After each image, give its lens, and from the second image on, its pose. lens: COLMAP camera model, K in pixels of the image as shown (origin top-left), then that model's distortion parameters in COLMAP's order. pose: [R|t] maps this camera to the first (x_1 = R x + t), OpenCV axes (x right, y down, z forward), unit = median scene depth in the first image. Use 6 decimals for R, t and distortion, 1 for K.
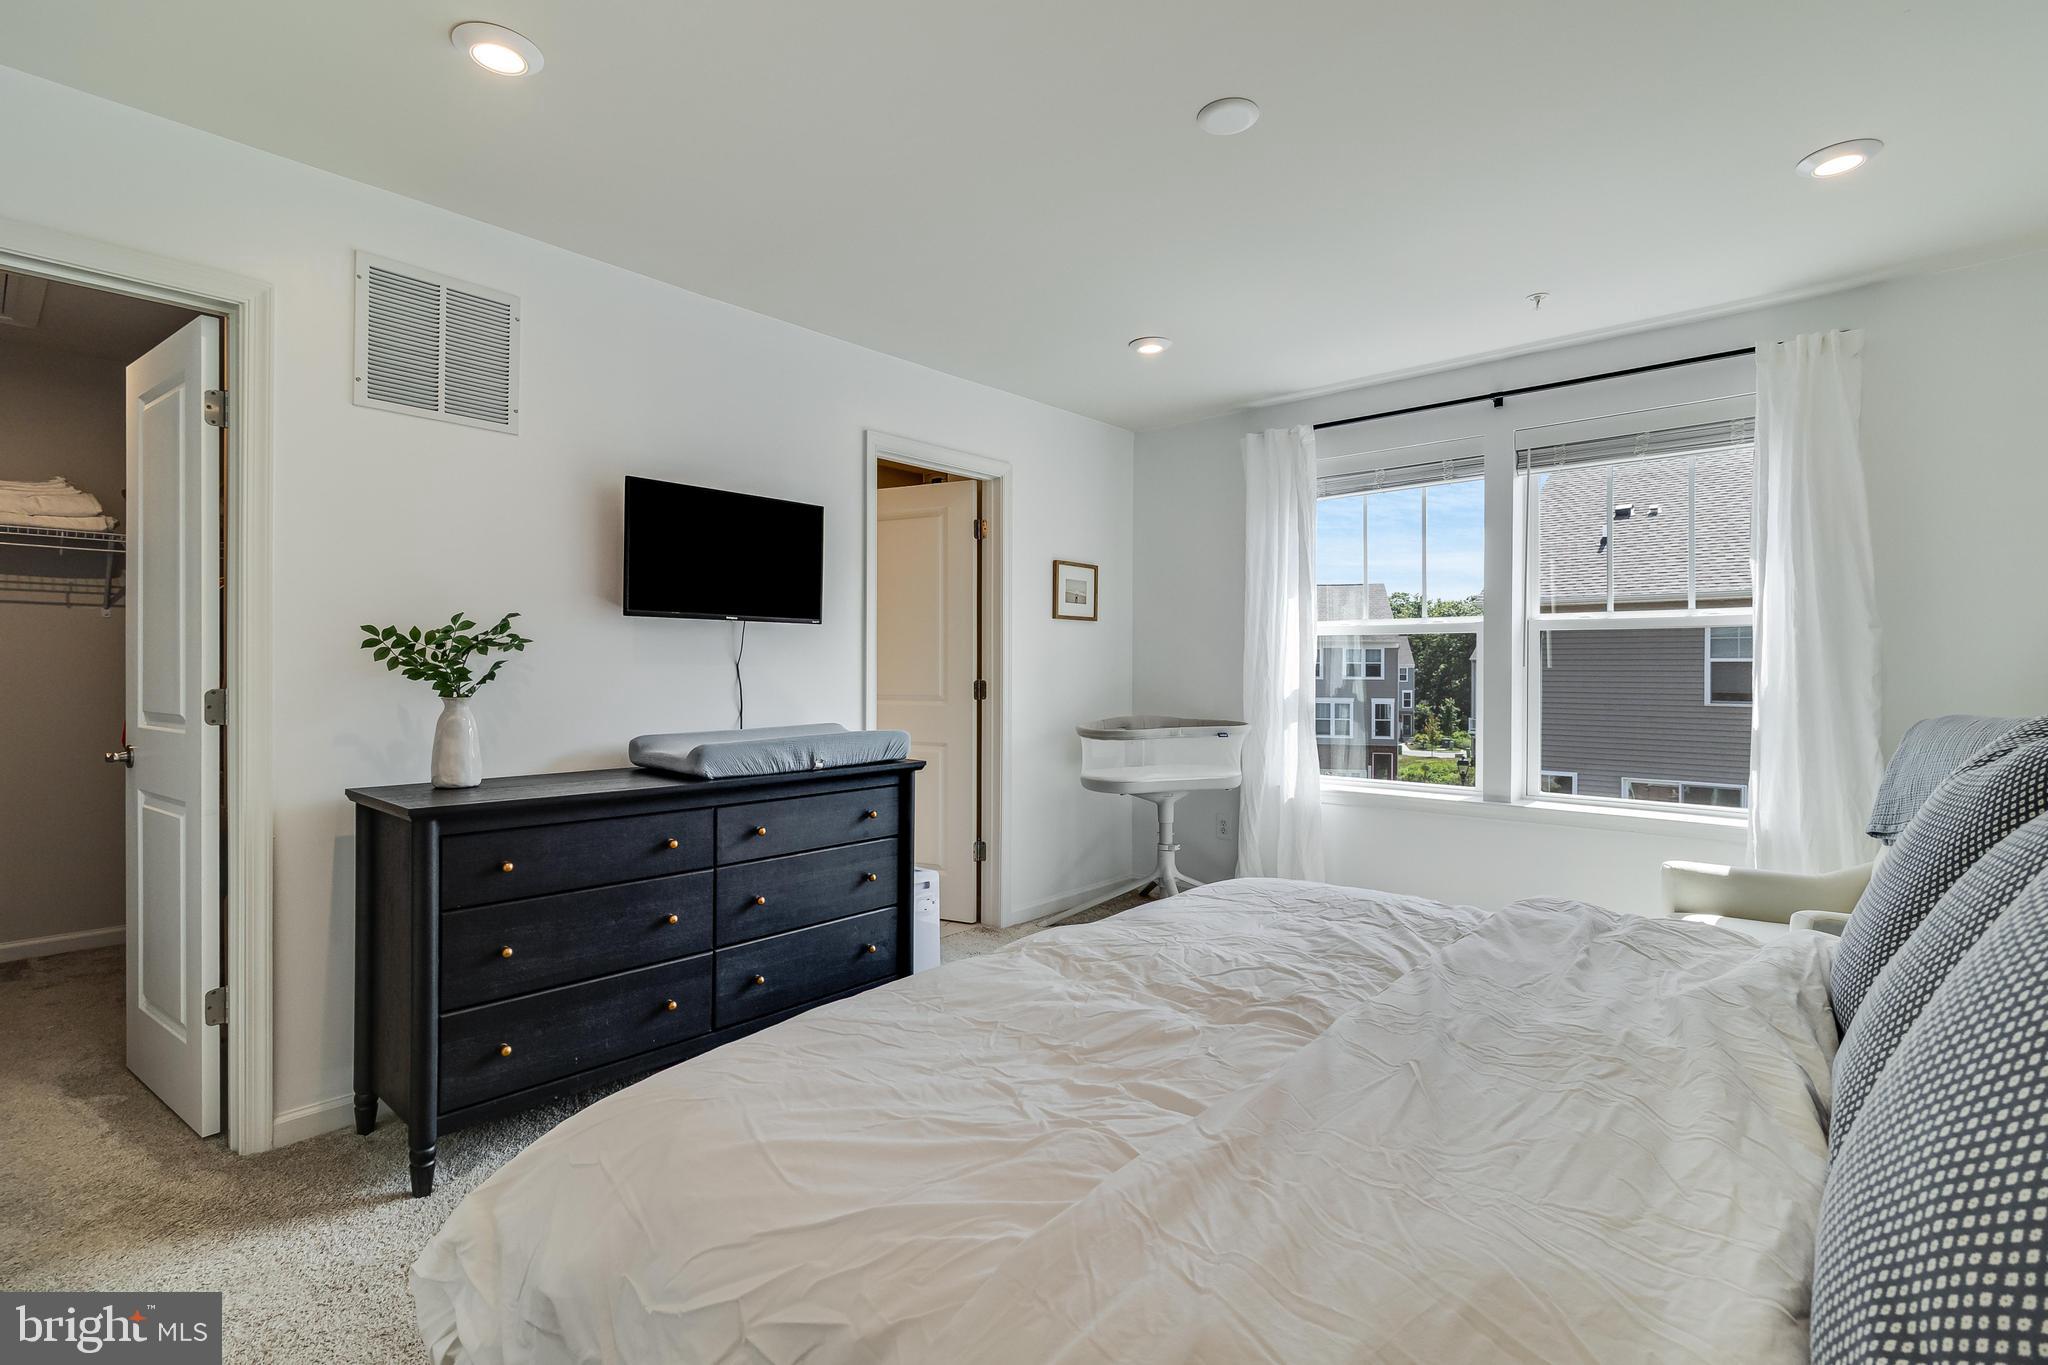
lens RADIAL K [[944.8, 0, 1029.5], [0, 944.8, 673.0], [0, 0, 1]] dist [0.005756, -0.000425]
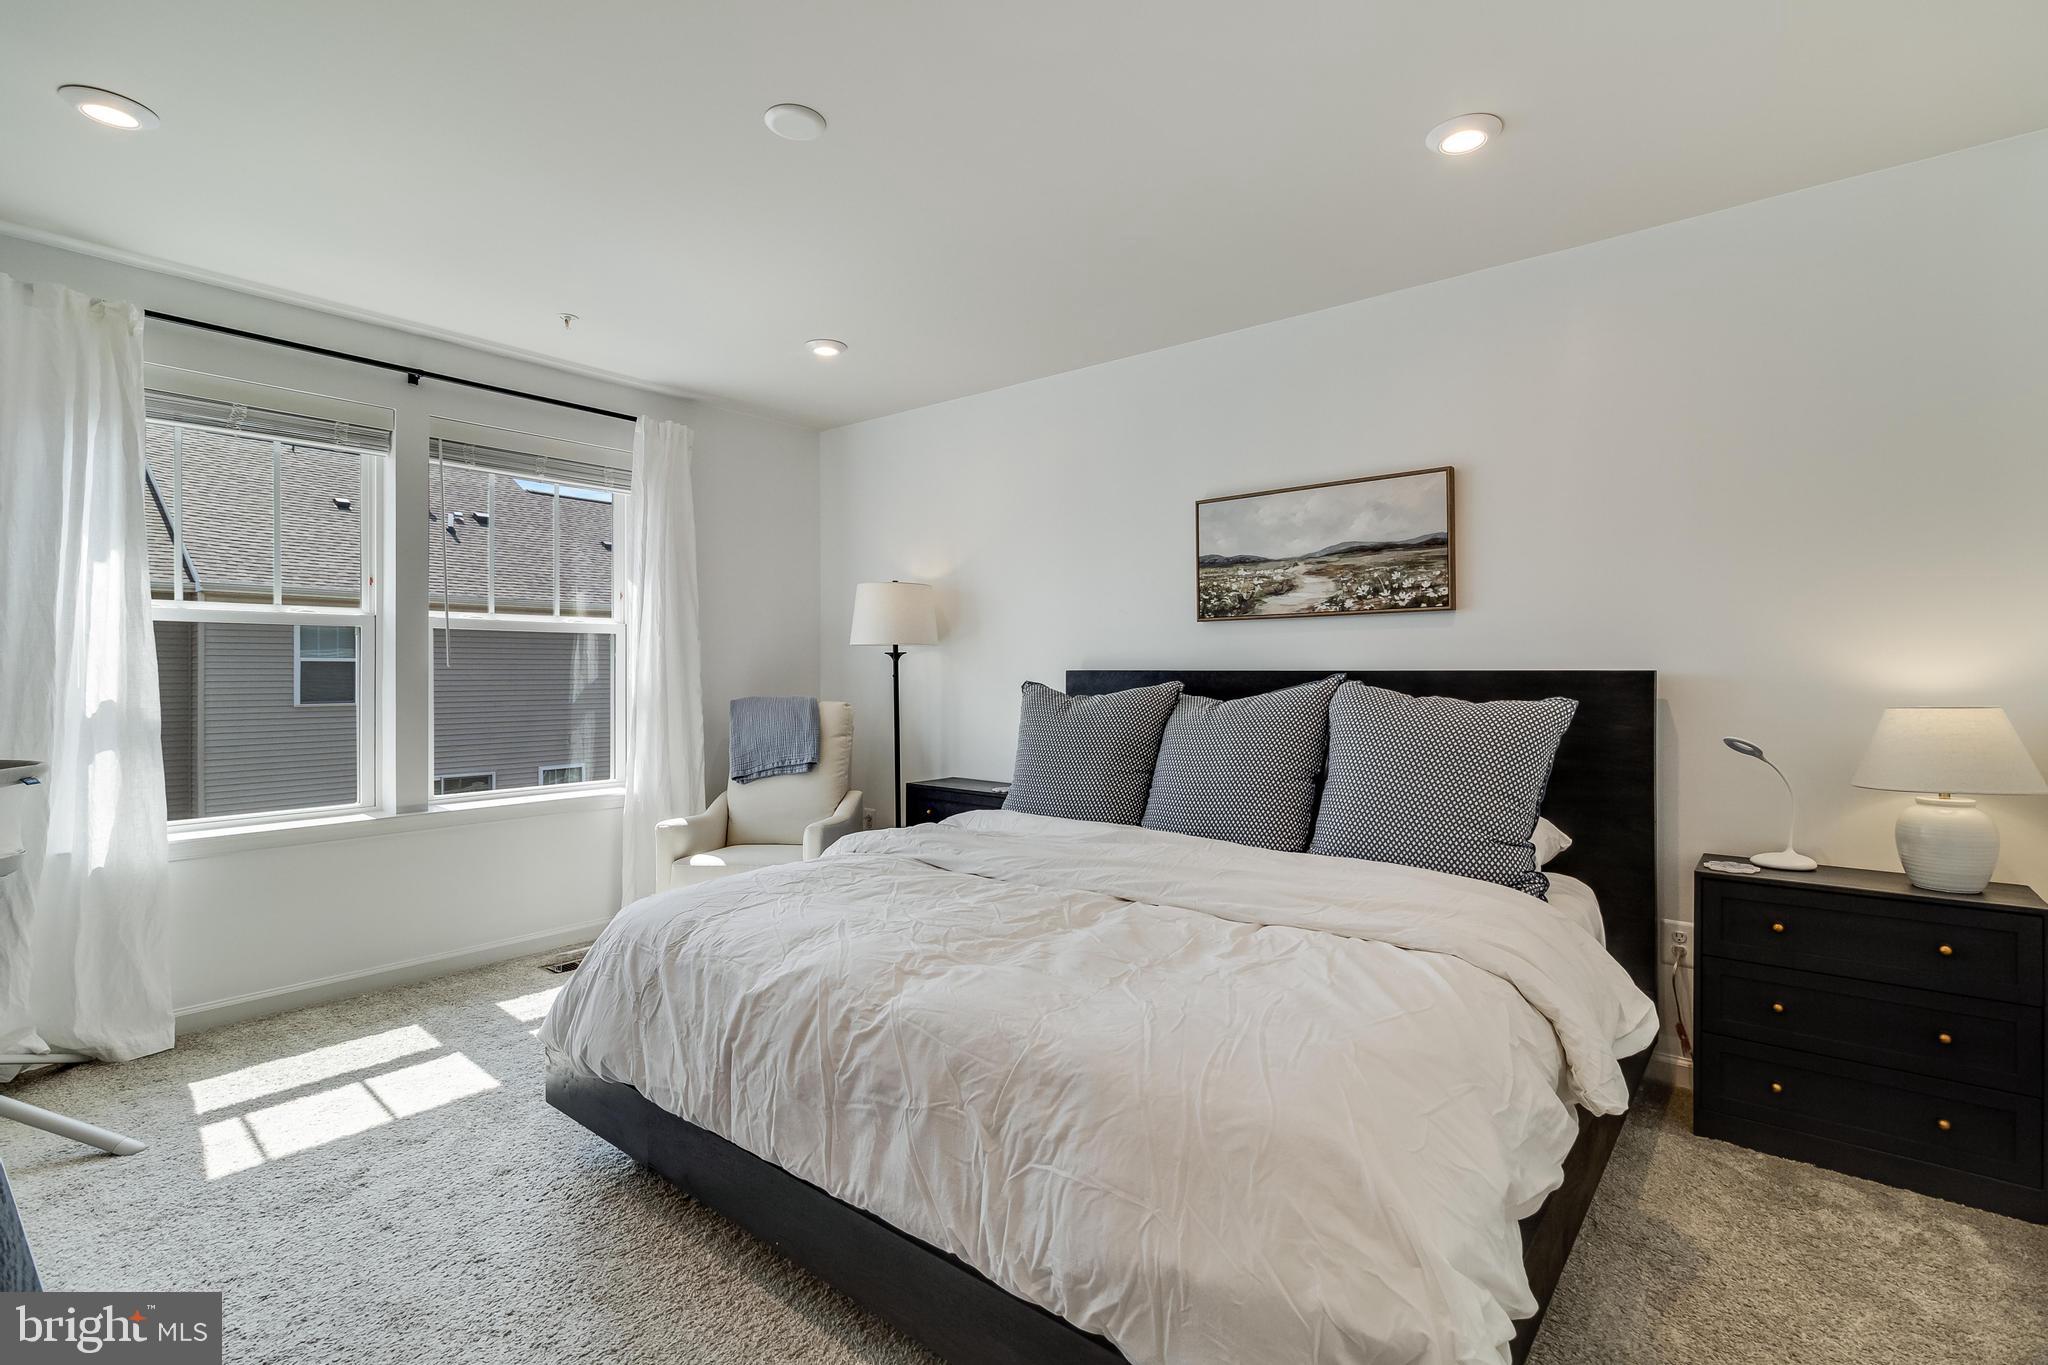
lens RADIAL K [[937.4, 0, 1037.0], [0, 937.4, 671.9], [0, 0, 1]] dist [0.004463, 0.001146]
pose [[-0.047218, -0.008039, 0.998852, -0.449531], [0.004660, 0.999955, 0.008268, -0.005613], [-0.998874, 0.005045, -0.047179, 0.437326]]
